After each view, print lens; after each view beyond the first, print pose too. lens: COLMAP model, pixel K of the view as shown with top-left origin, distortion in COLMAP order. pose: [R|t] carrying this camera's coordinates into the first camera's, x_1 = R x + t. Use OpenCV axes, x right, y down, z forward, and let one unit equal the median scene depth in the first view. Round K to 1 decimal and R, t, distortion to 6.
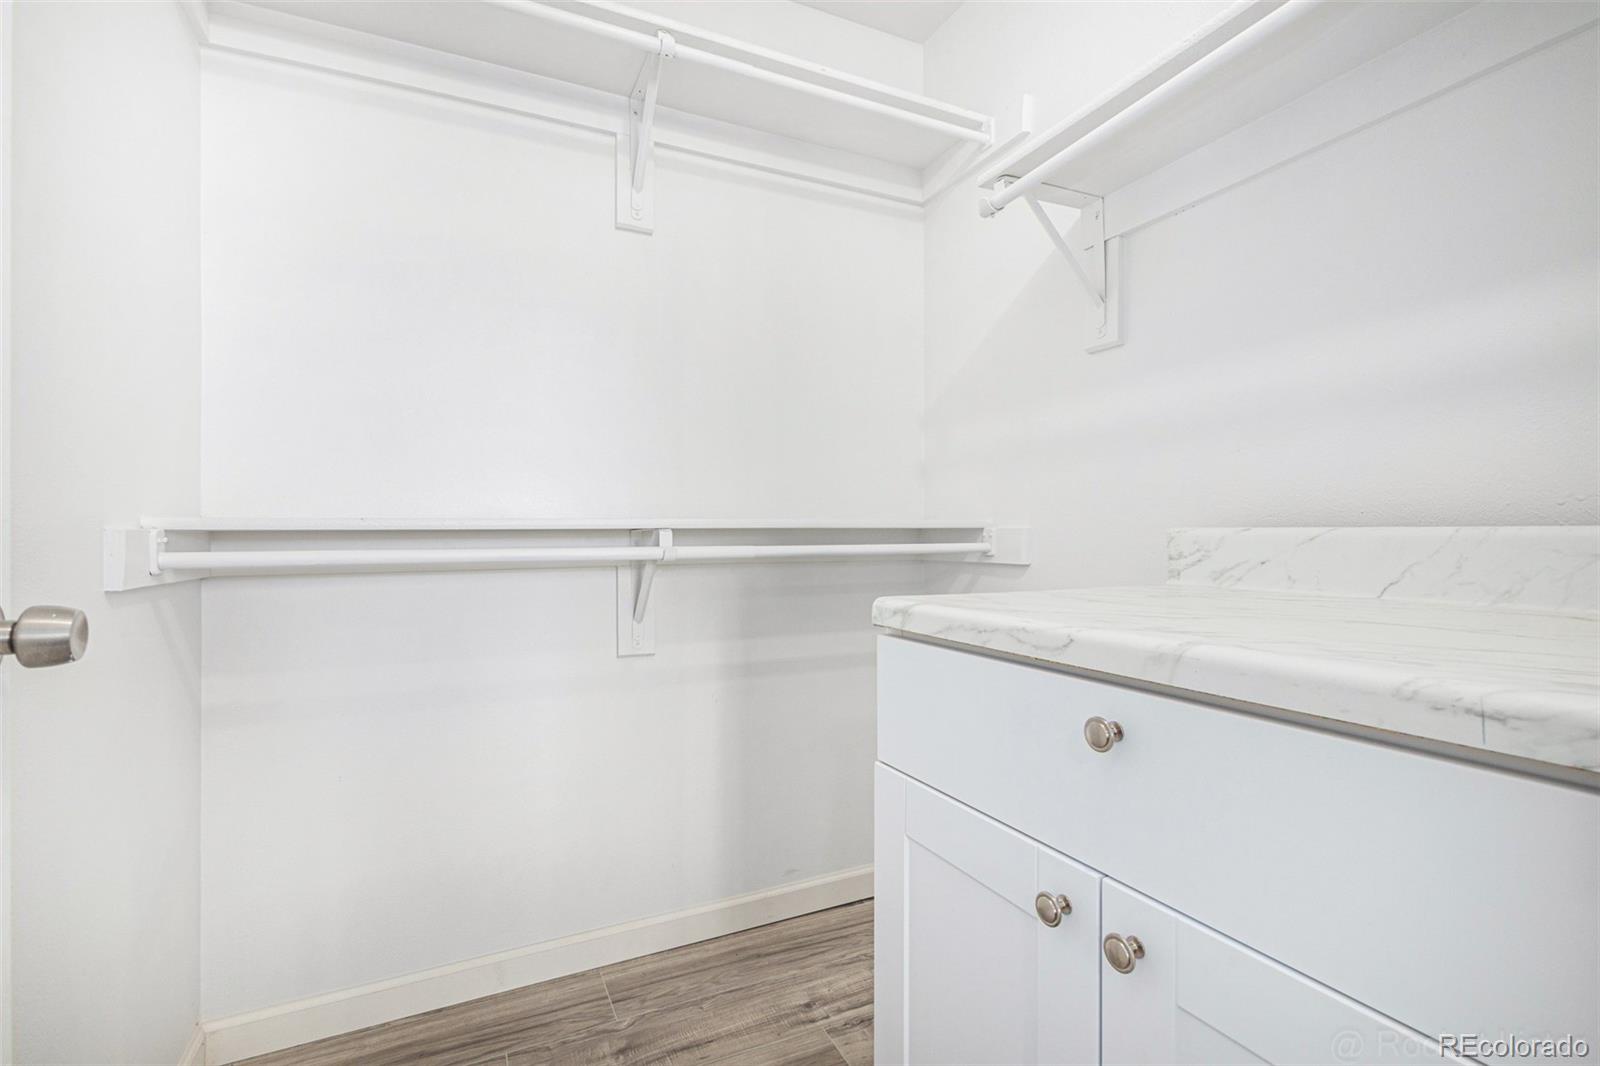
lens RADIAL K [[733.7, 0, 797.3], [0, 733.7, 535.2], [0, 0, 1]] dist [0.003615, -0.001432]
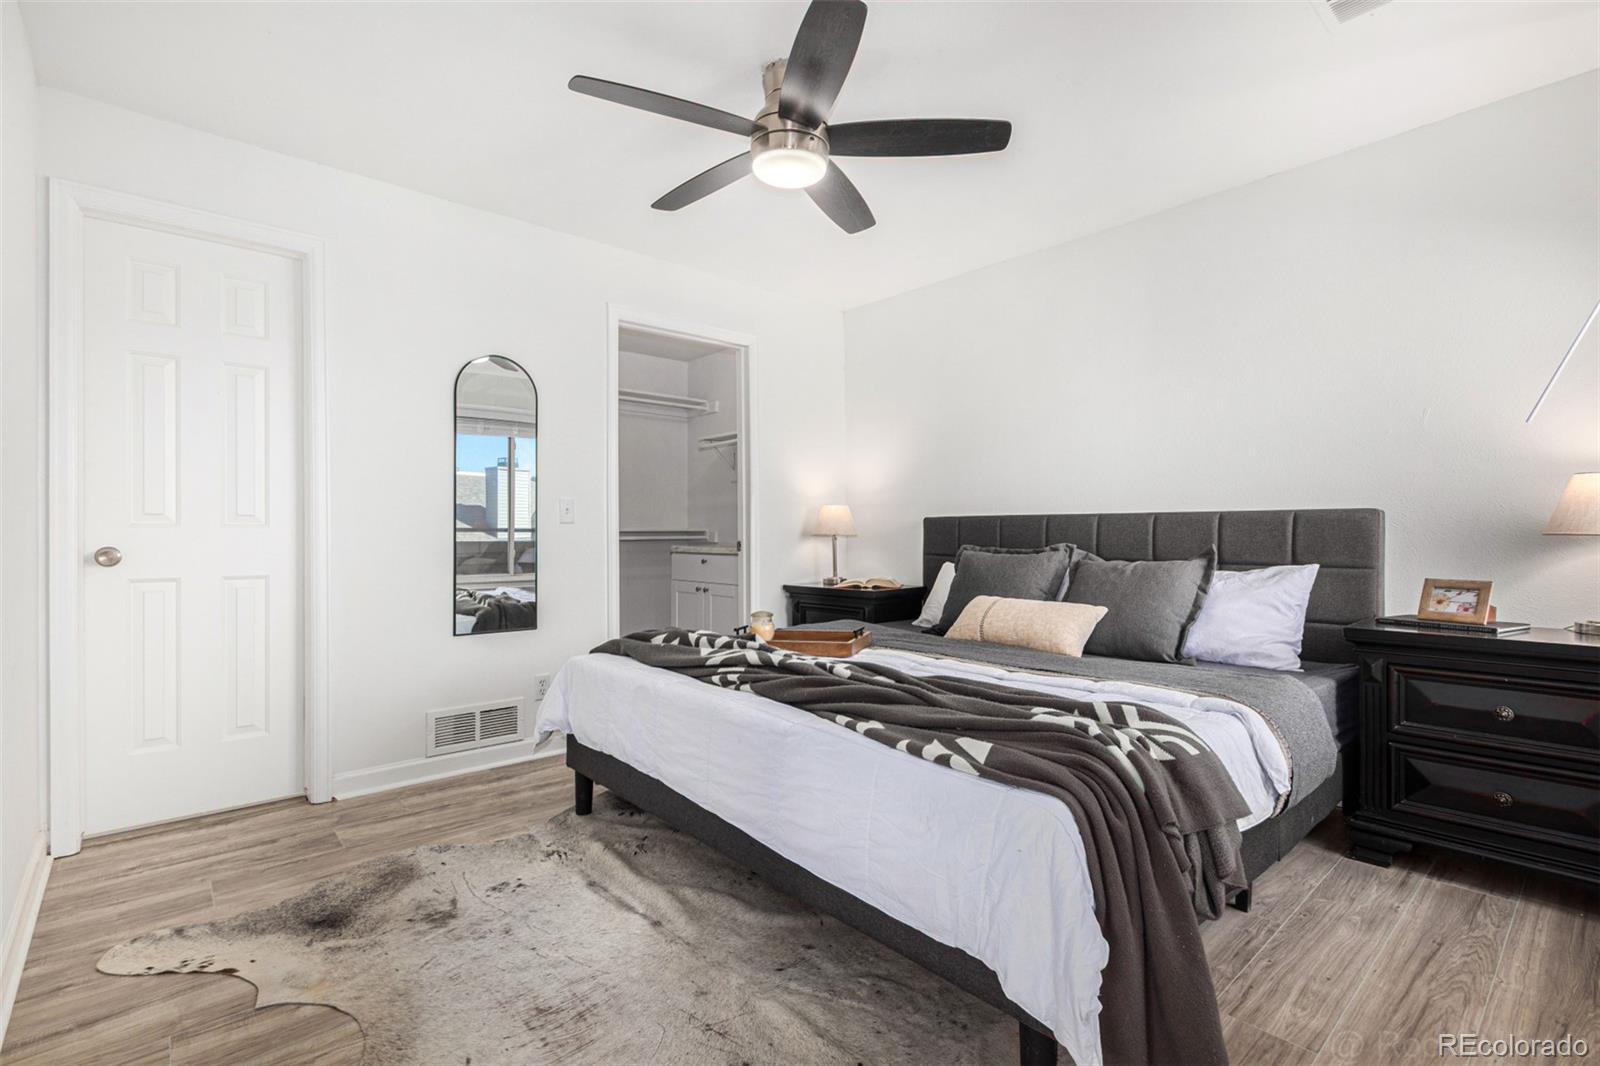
lens RADIAL K [[733.7, 0, 797.3], [0, 733.7, 535.2], [0, 0, 1]] dist [0.003615, -0.001432]
pose [[0.961329, -0.002188, 0.275395, -0.361219], [0.001740, 0.999997, 0.001873, 0.002965], [-0.275398, -0.001321, 0.961329, -3.286009]]
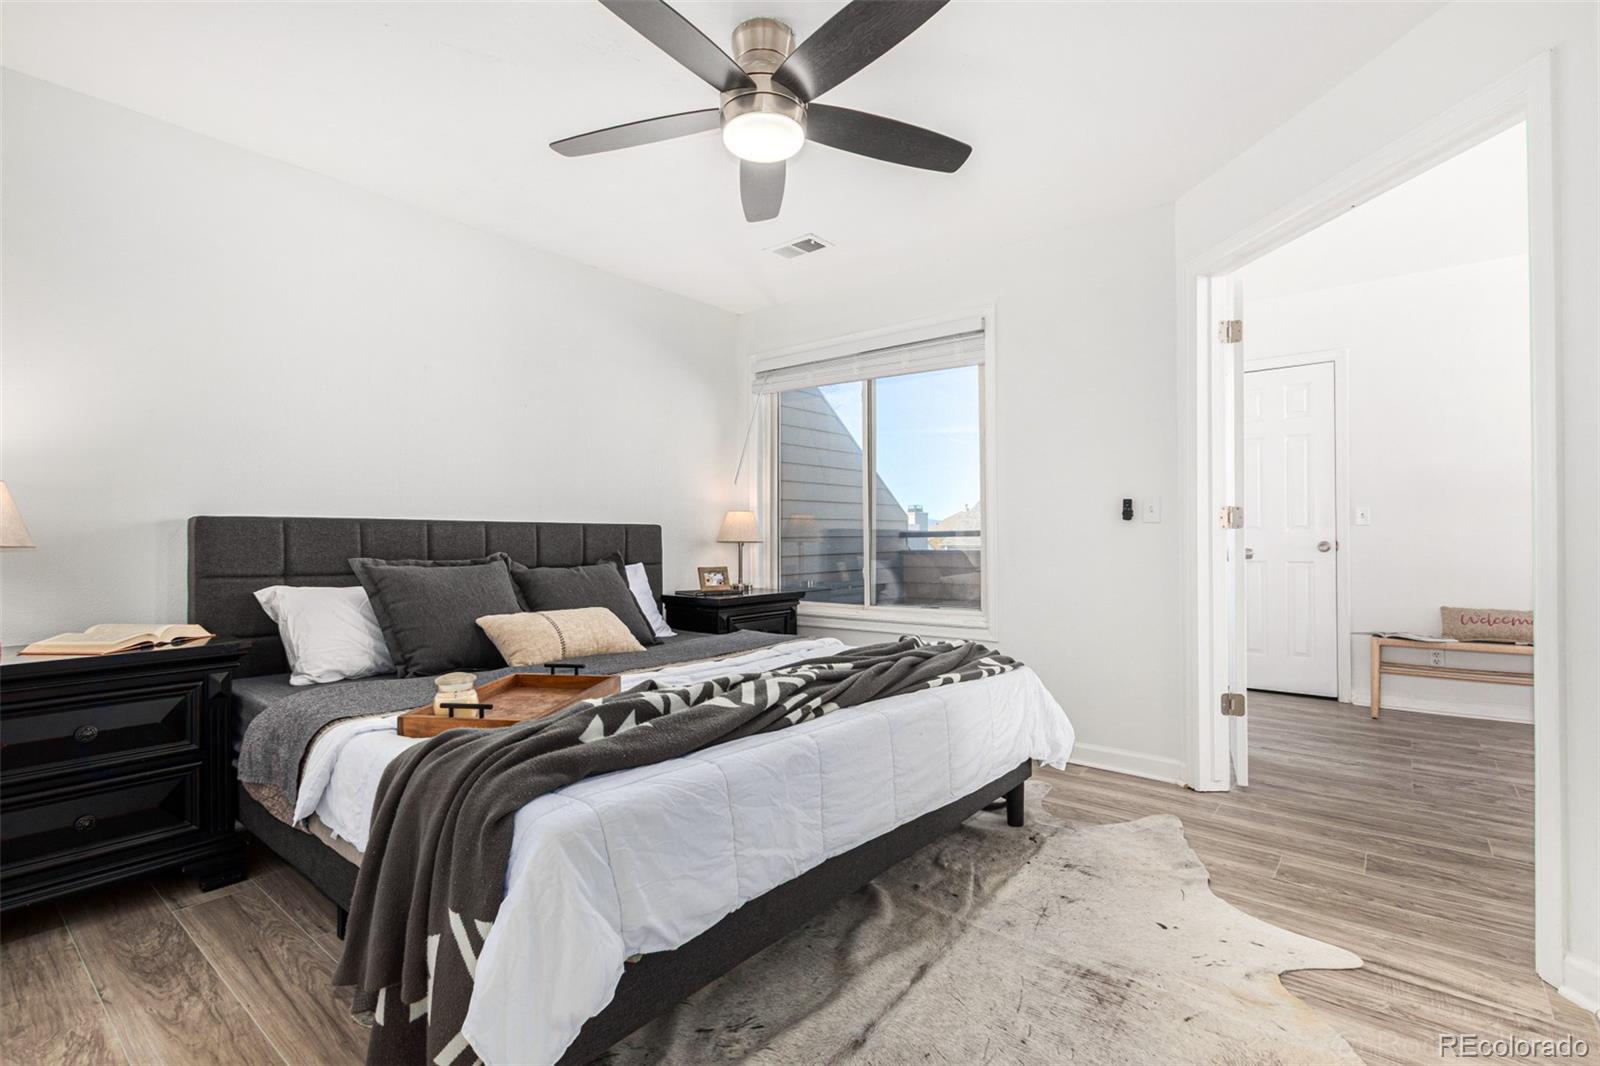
lens RADIAL K [[745.3, 0, 801.2], [0, 745.3, 533.7], [0, 0, 1]] dist [0.004339, 0.000243]
pose [[-0.432603, 0.008243, 0.901547, -1.456761], [0.003526, 0.999966, -0.007451, -0.001341], [-0.901578, -0.000044, -0.432618, -0.800914]]
